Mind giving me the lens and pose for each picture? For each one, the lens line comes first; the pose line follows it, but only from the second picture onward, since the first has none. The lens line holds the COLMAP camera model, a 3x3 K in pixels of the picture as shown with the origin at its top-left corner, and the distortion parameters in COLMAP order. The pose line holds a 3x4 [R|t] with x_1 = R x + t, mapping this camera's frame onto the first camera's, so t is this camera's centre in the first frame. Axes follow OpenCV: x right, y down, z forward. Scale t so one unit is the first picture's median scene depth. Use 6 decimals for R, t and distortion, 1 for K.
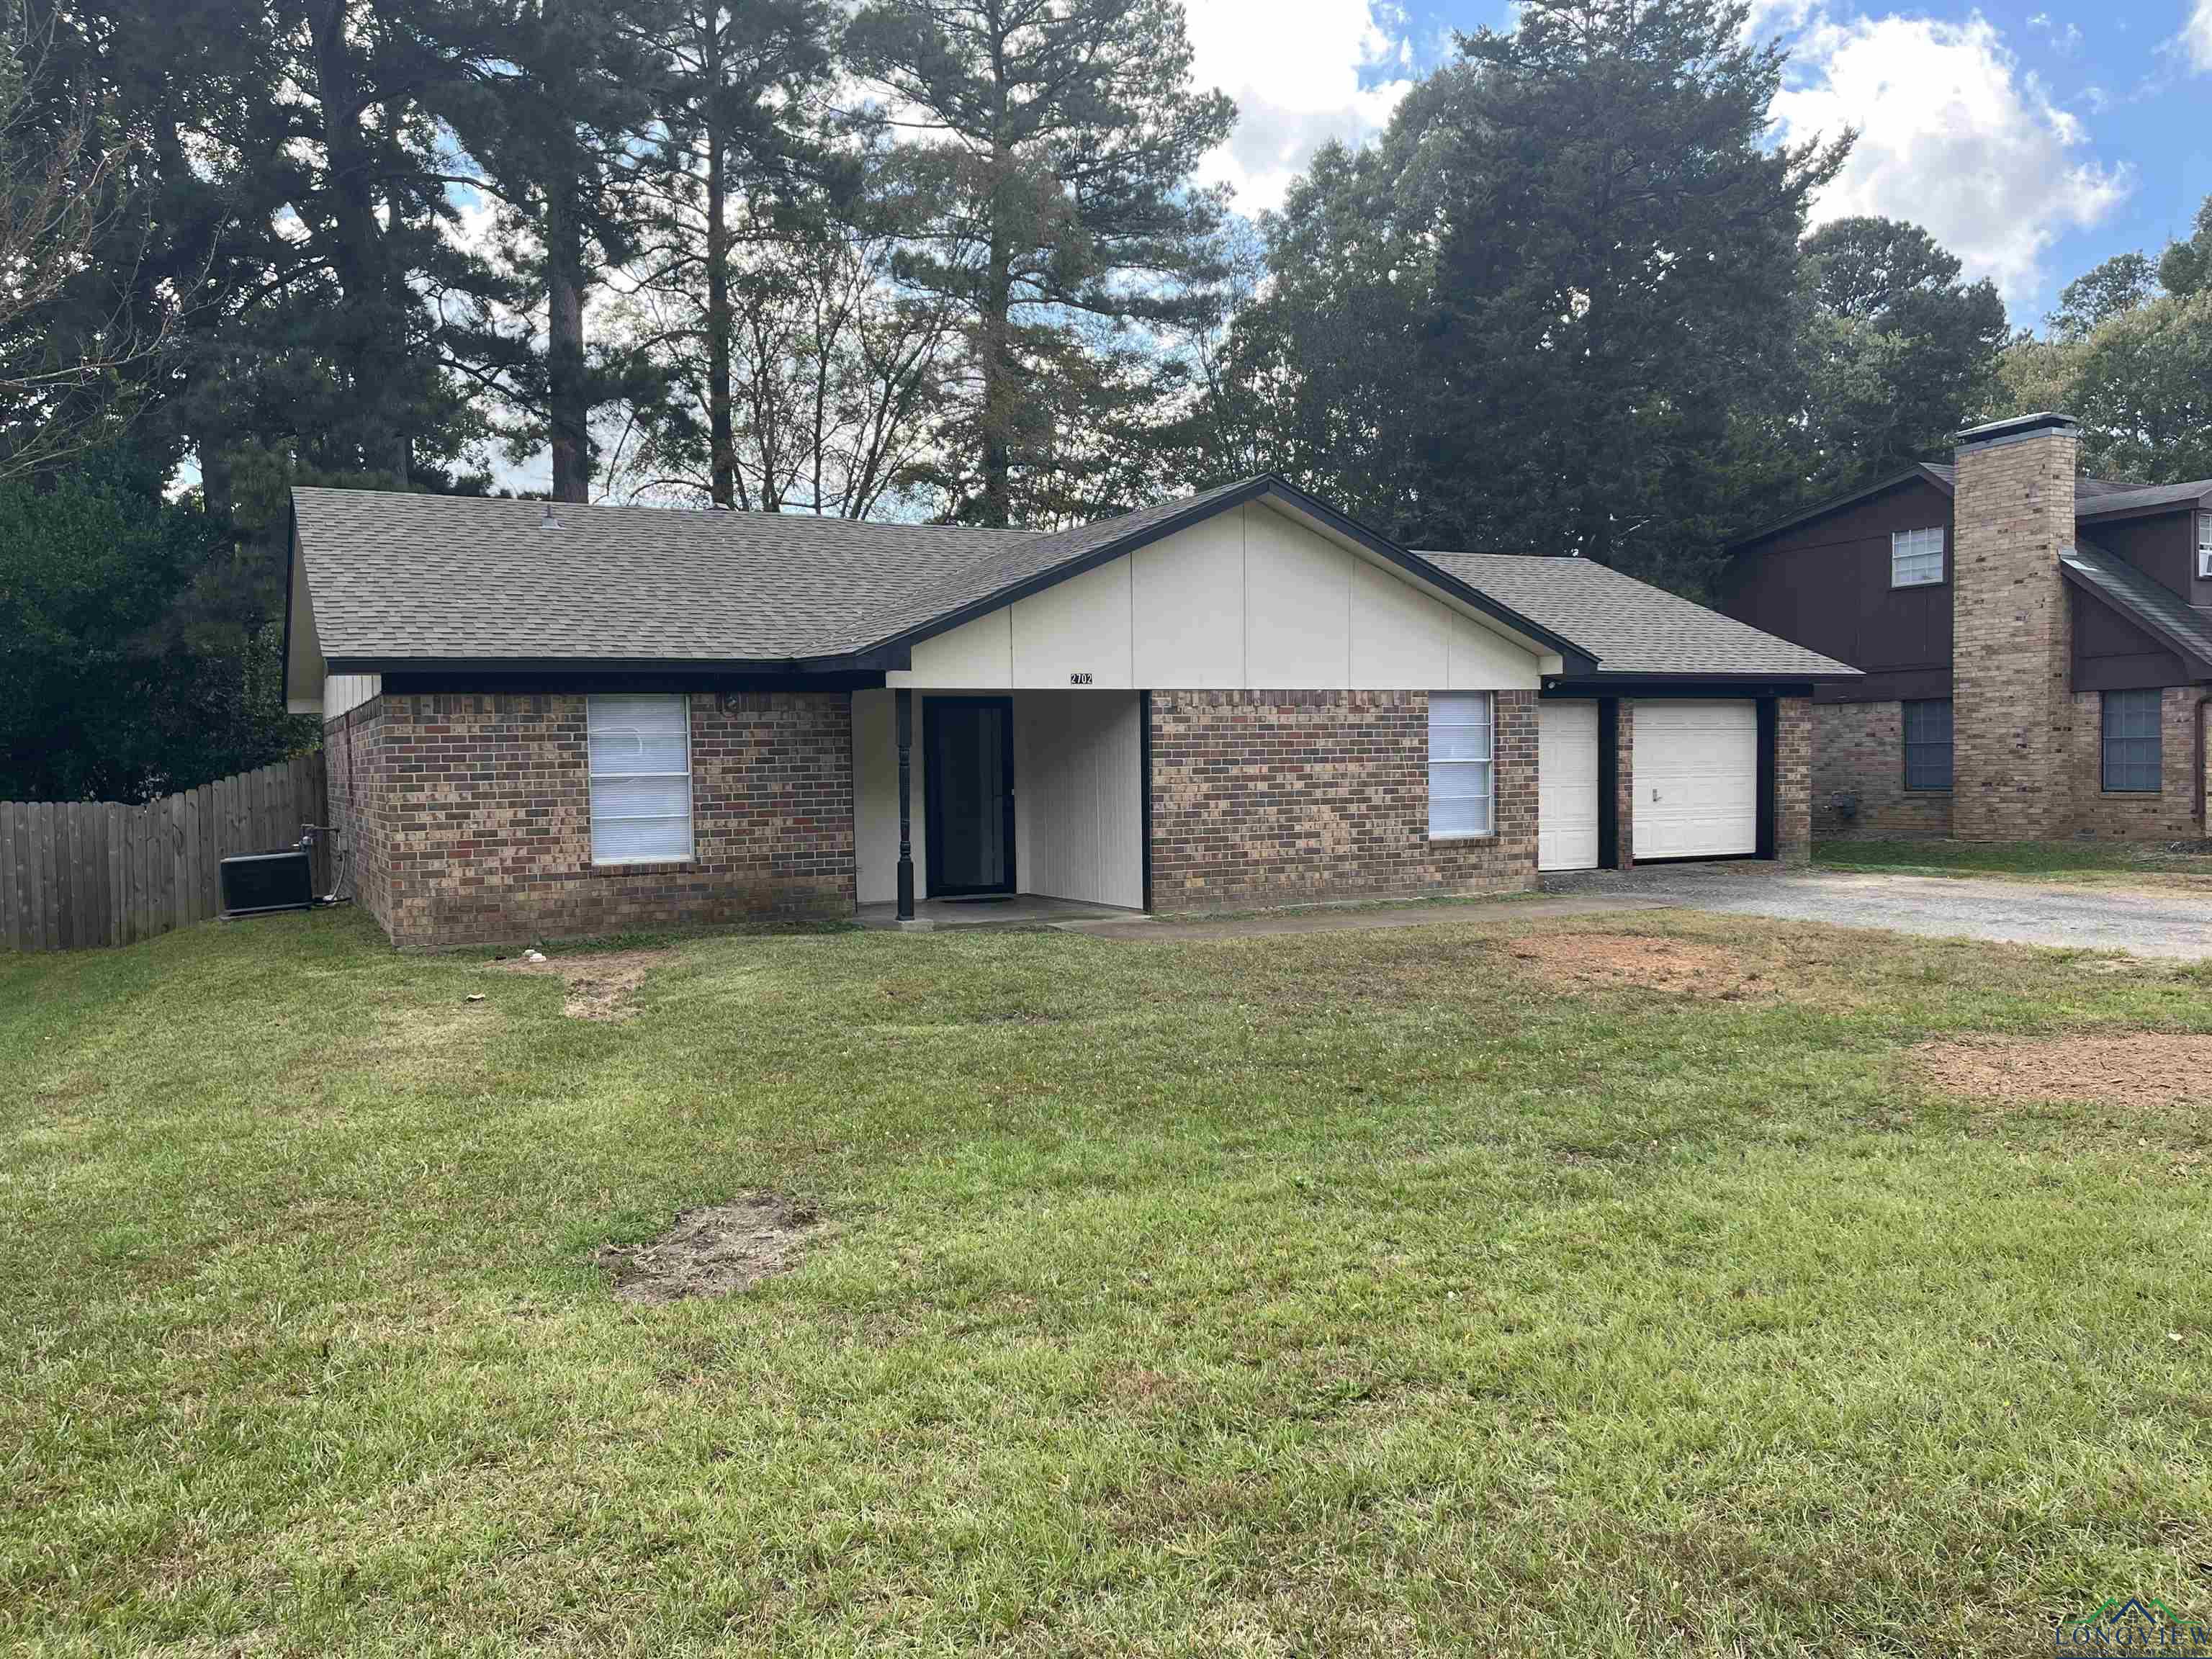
lens RADIAL K [[1660.1, 0, 1098.9], [0, 1660.1, 844.4], [0, 0, 1]] dist [0.081574, -0.104079]
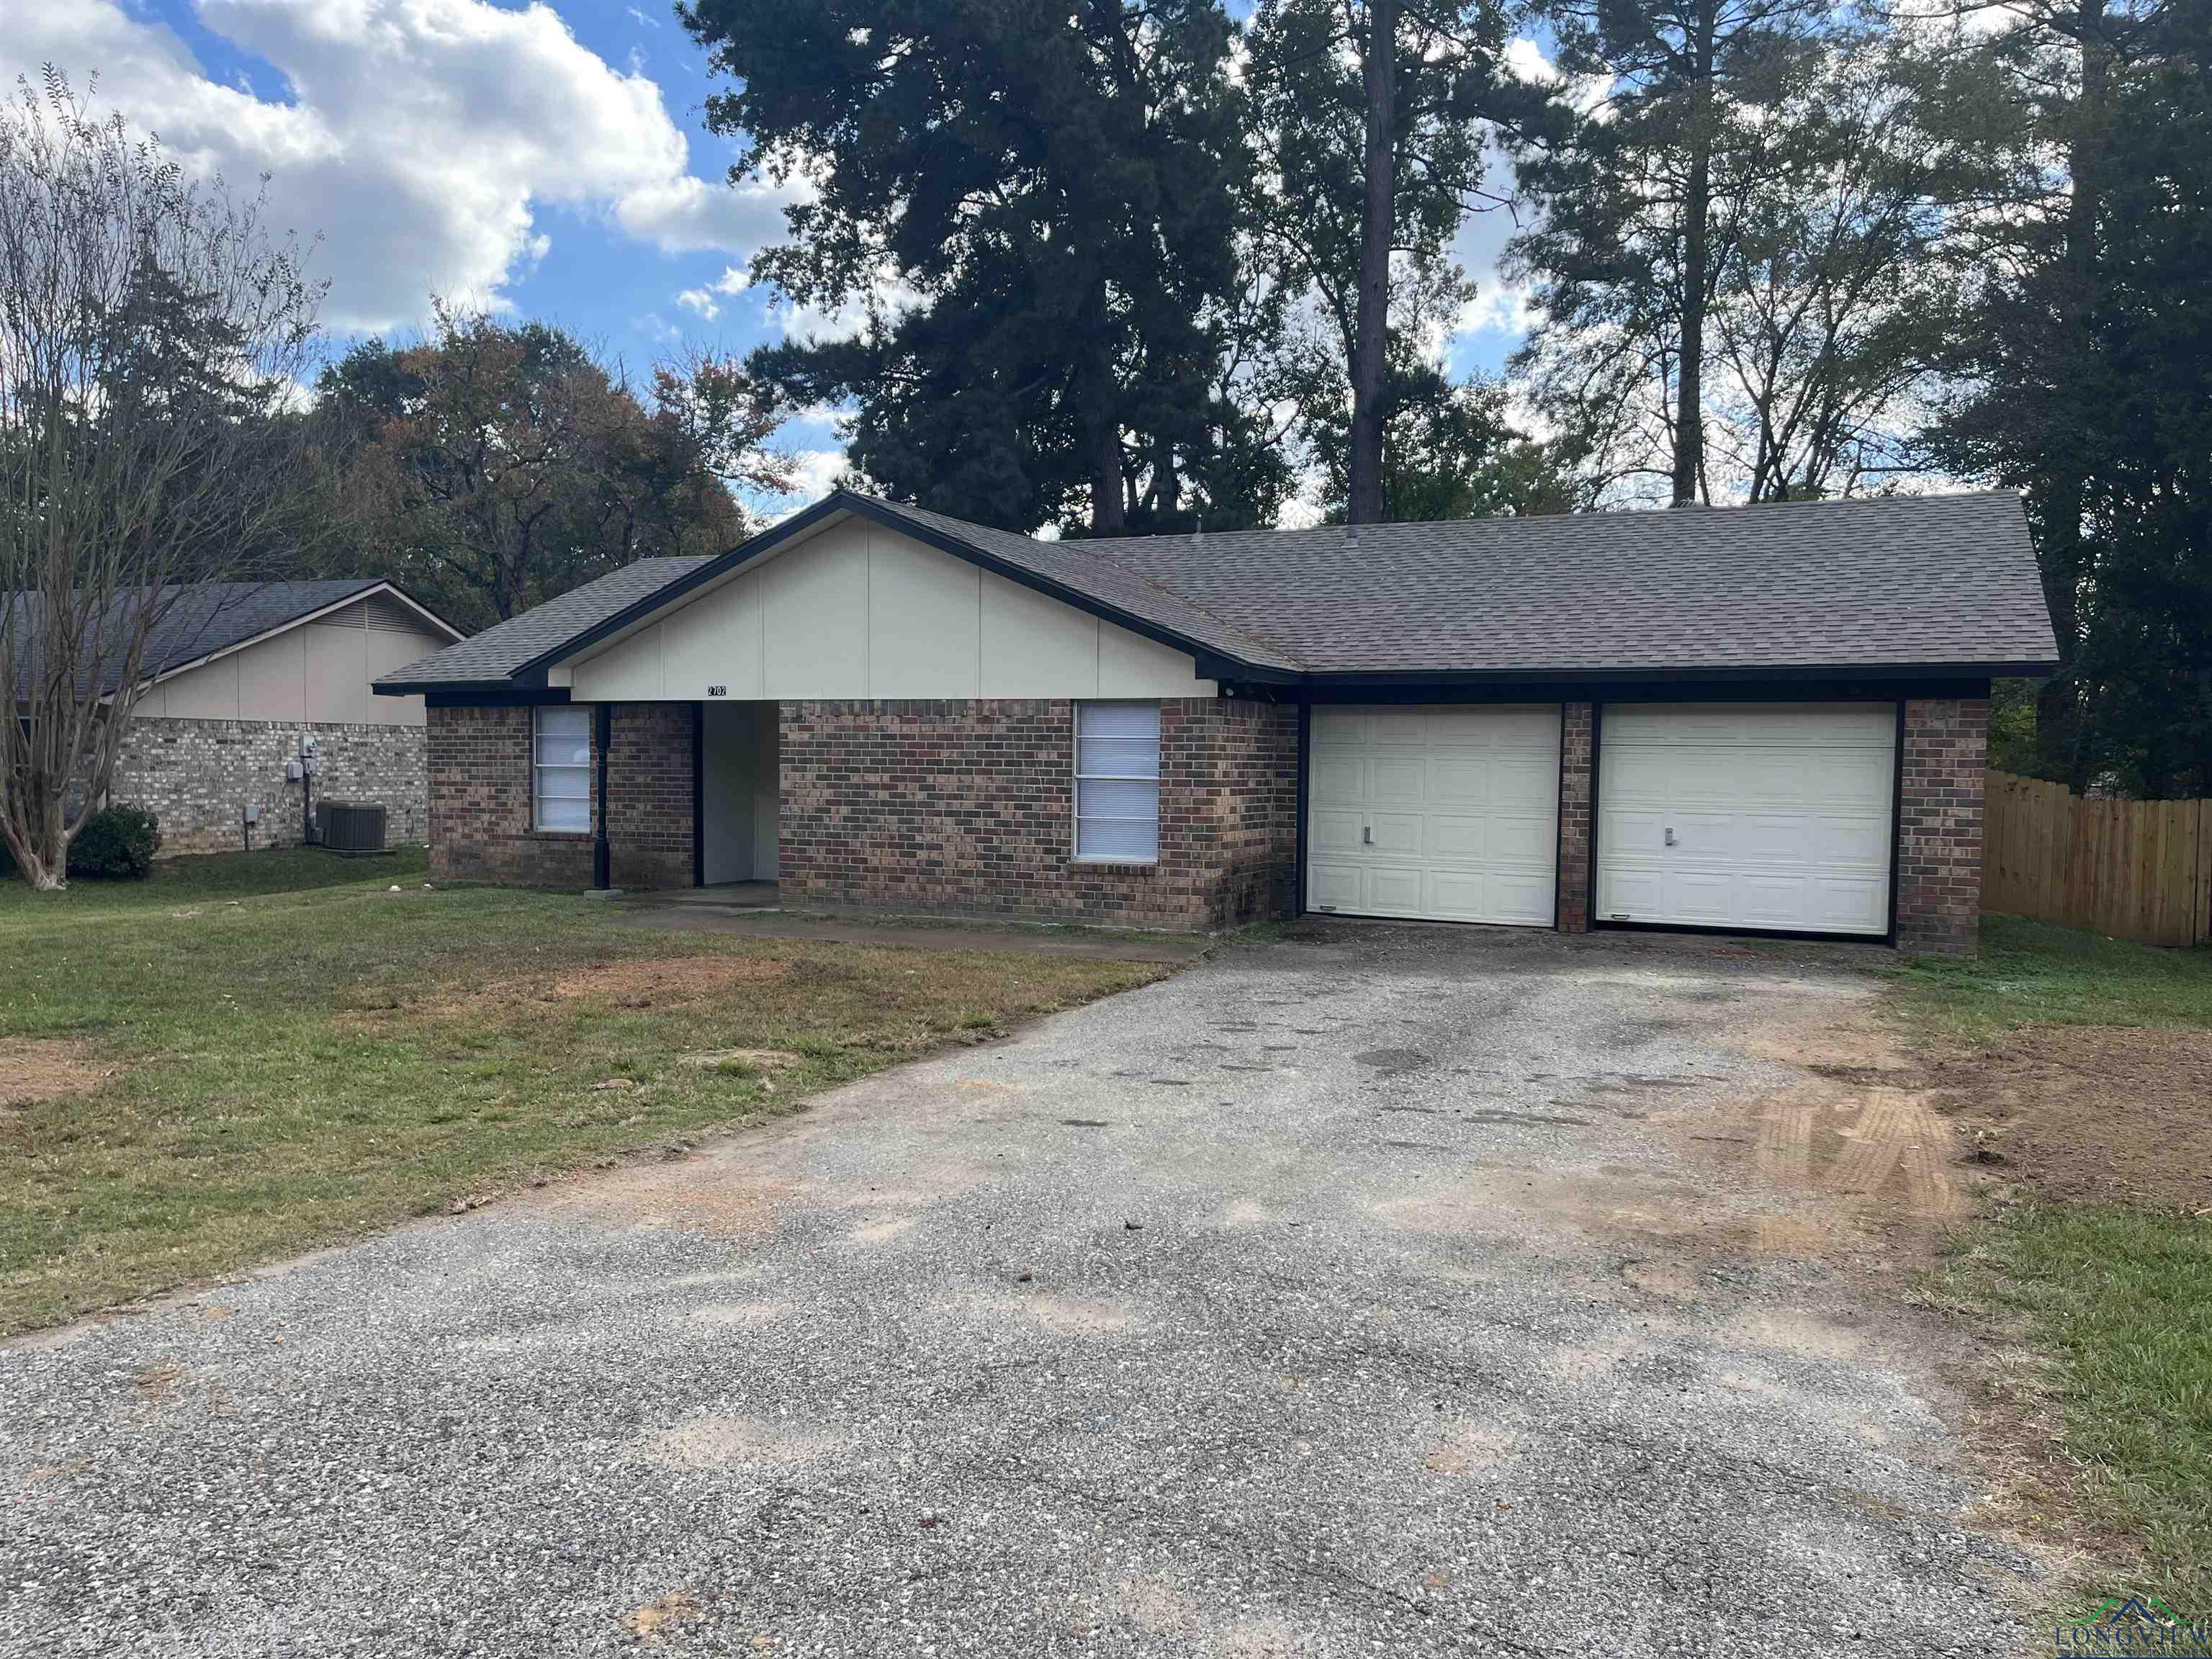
lens RADIAL K [[1660.1, 0, 1133.7], [0, 1660.1, 841.8], [0, 0, 1]] dist [0.081574, -0.104079]
pose [[0.623525, 0.062976, -0.779263, 0.986776], [-0.059869, 0.997670, 0.032723, -0.048799], [0.779508, 0.026250, 0.625842, 0.484009]]
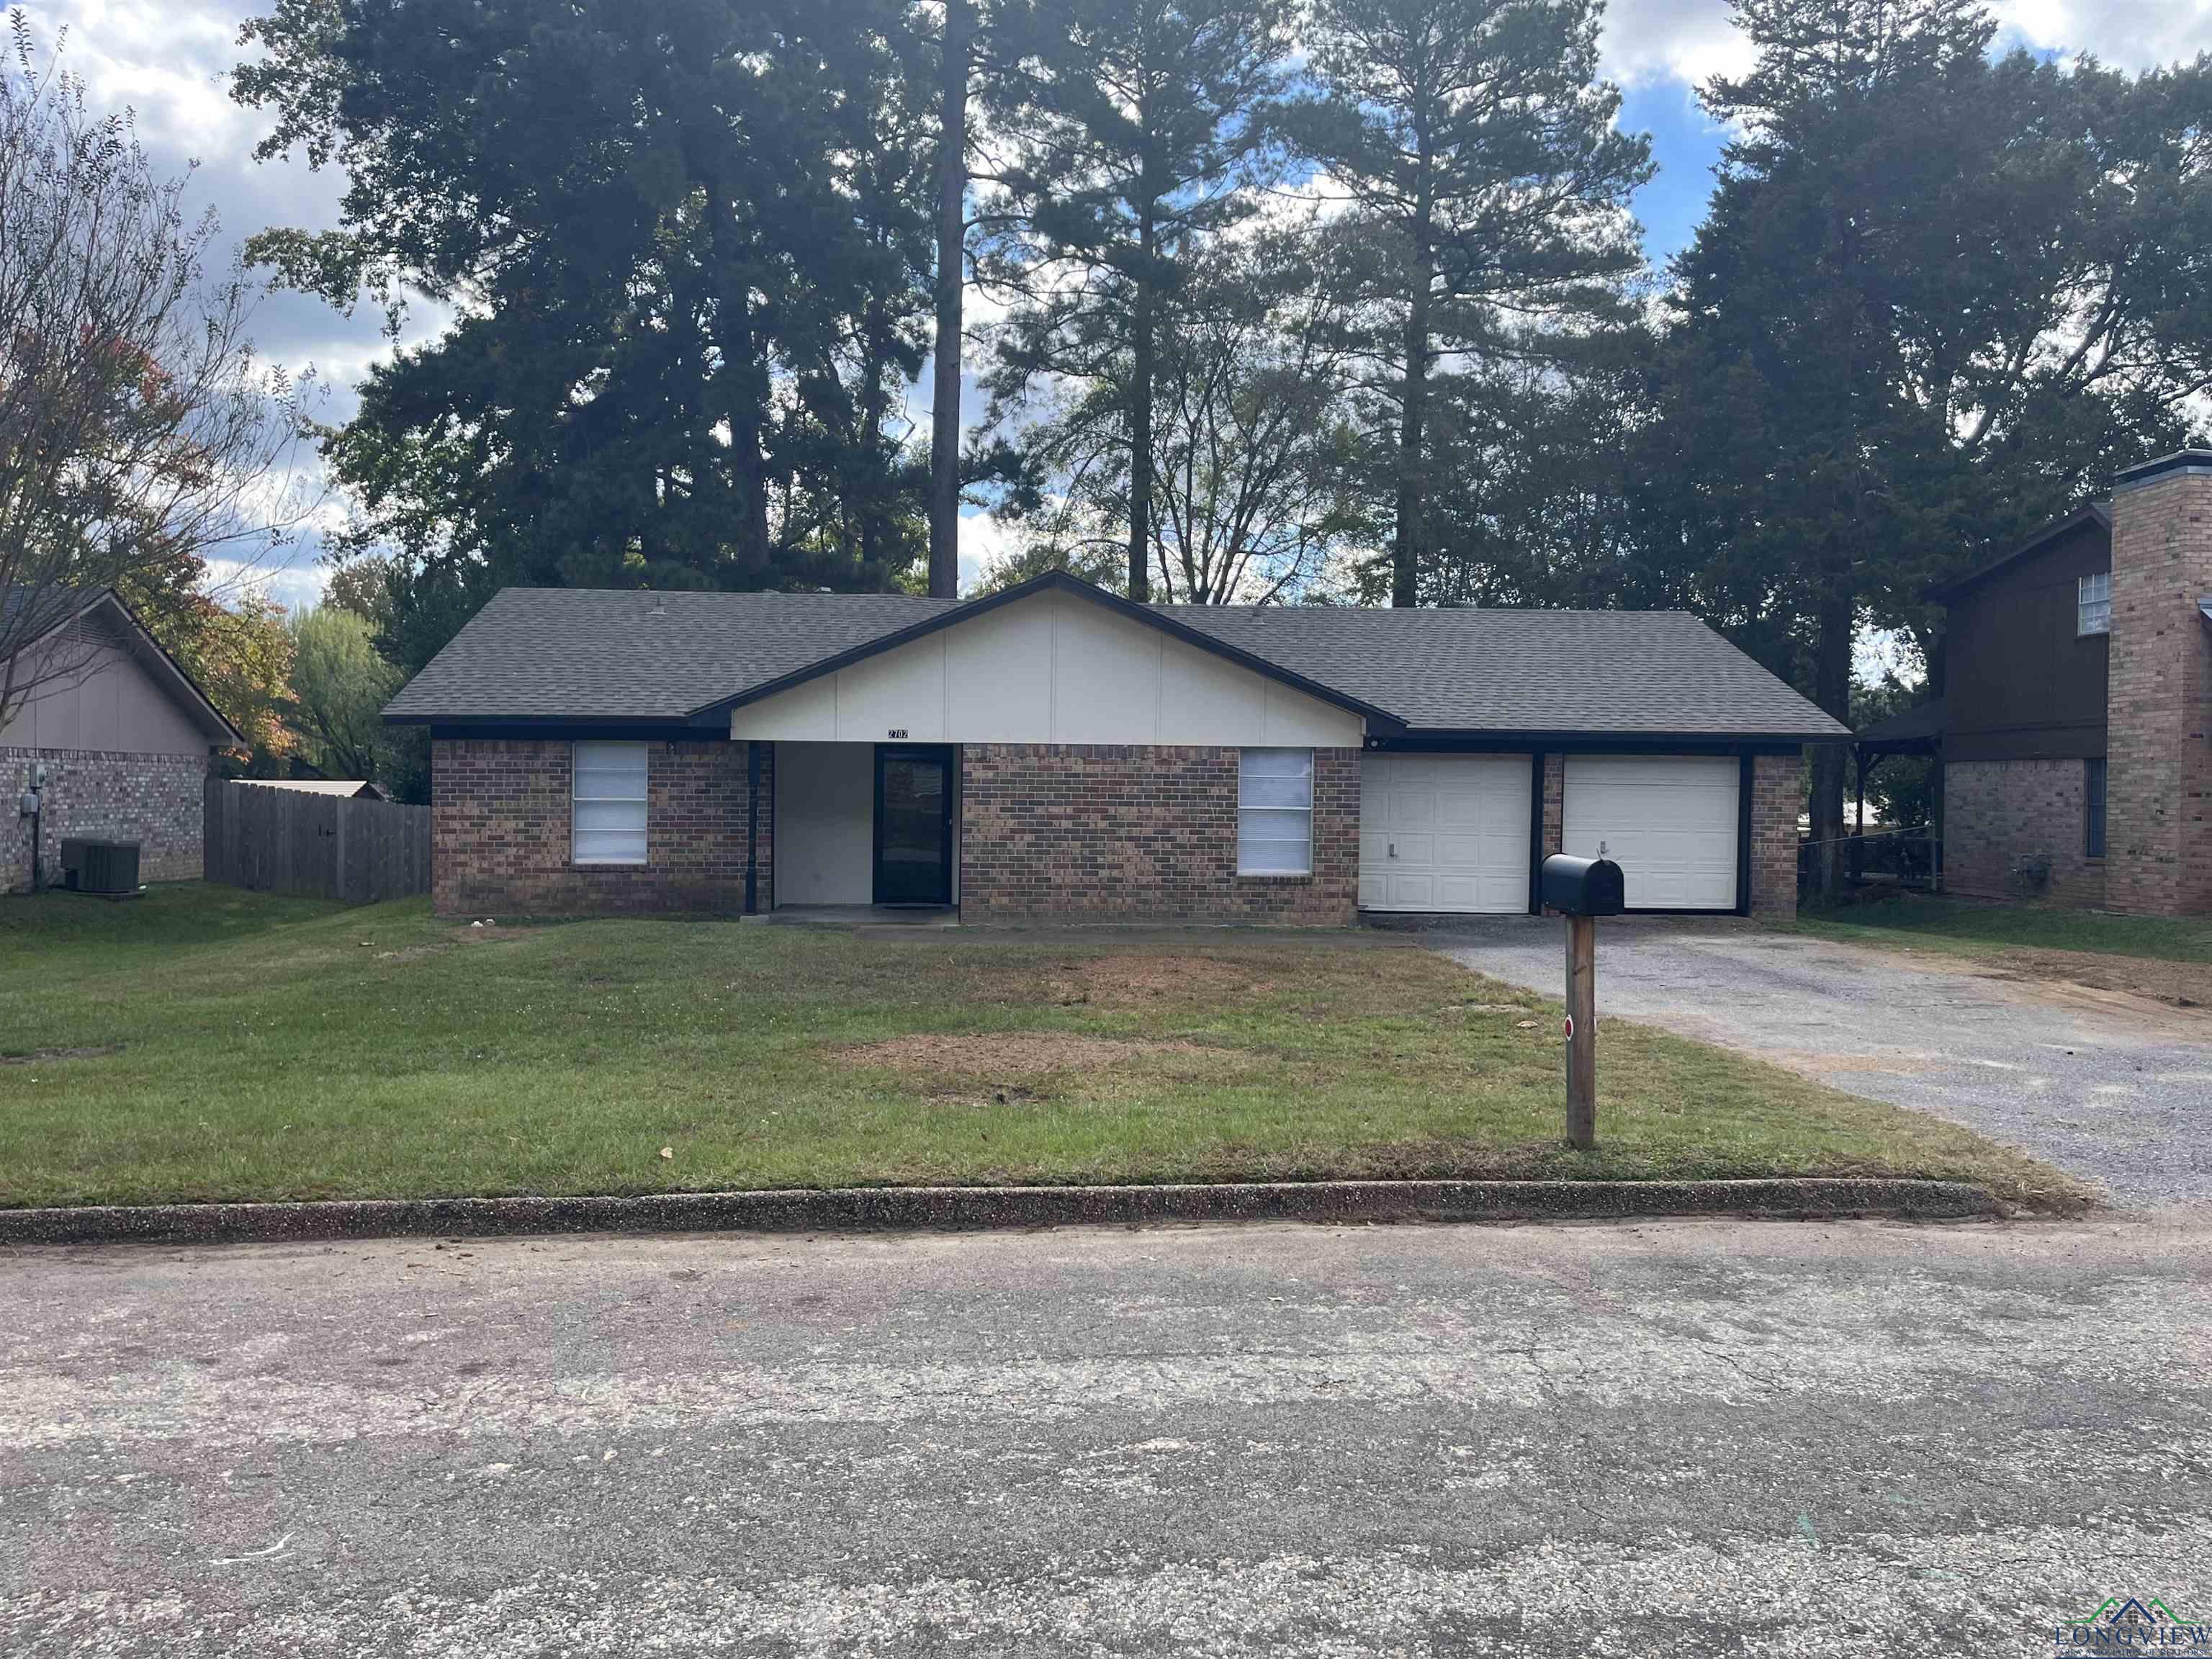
lens RADIAL K [[1660.1, 0, 1111.0], [0, 1660.1, 842.5], [0, 0, 1]] dist [0.081574, -0.104079]
pose [[0.921090, 0.039759, -0.387315, 0.595574], [-0.046087, 0.998912, -0.007061, -0.014463], [0.386613, 0.024354, 0.921920, -0.099522]]
